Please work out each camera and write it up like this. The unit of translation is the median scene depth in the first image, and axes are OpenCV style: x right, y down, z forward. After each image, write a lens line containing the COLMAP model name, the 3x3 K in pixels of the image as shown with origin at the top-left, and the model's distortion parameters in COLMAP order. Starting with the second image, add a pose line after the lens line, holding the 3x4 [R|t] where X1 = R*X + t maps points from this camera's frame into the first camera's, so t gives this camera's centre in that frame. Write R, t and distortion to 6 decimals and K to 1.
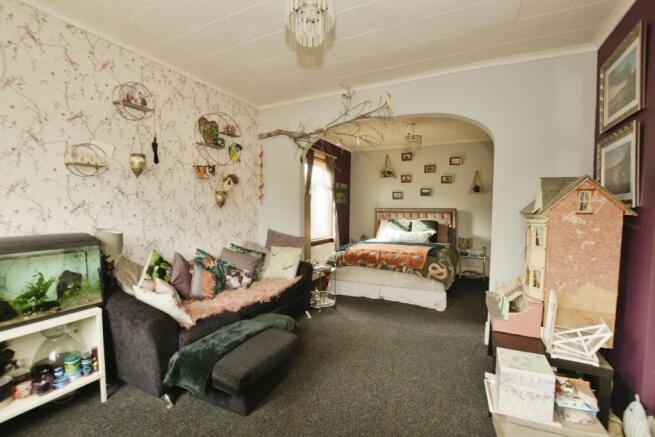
lens RADIAL K [[295.3, 0, 332.3], [0, 295.3, 222.9], [0, 0, 1]] dist [-0.031195, 0.000487]
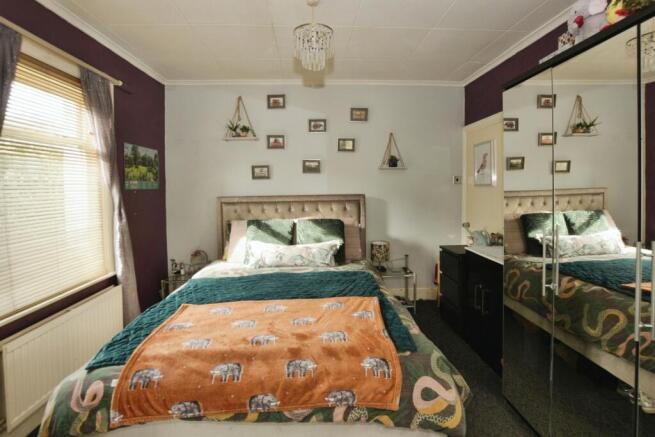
lens RADIAL K [[295.3, 0, 327.6], [0, 295.3, 195.1], [0, 0, 1]] dist [-0.031195, 0.000487]
pose [[0.869677, -0.036137, 0.492297, 0.065783], [0.042786, 0.999082, -0.002247, -0.049481], [-0.491763, 0.023017, 0.870425, 0.516418]]
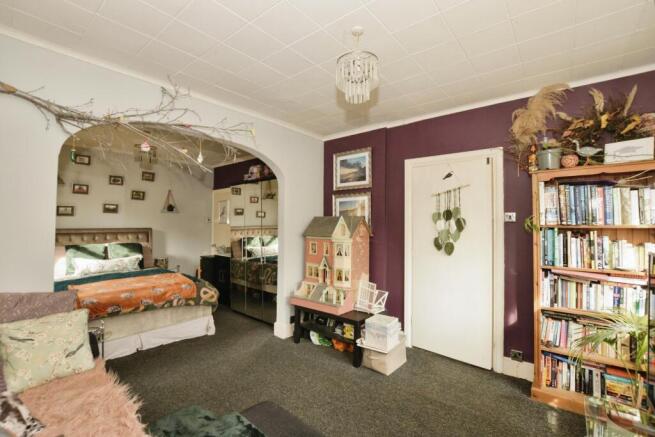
lens RADIAL K [[295.3, 0, 330.2], [0, 295.3, 216.8], [0, 0, 1]] dist [-0.031195, 0.000487]
pose [[0.217908, 0.011213, 0.975905, -0.347669], [0.042096, 0.998895, -0.020877, -0.041268], [-0.975061, 0.045631, 0.217196, 0.249662]]
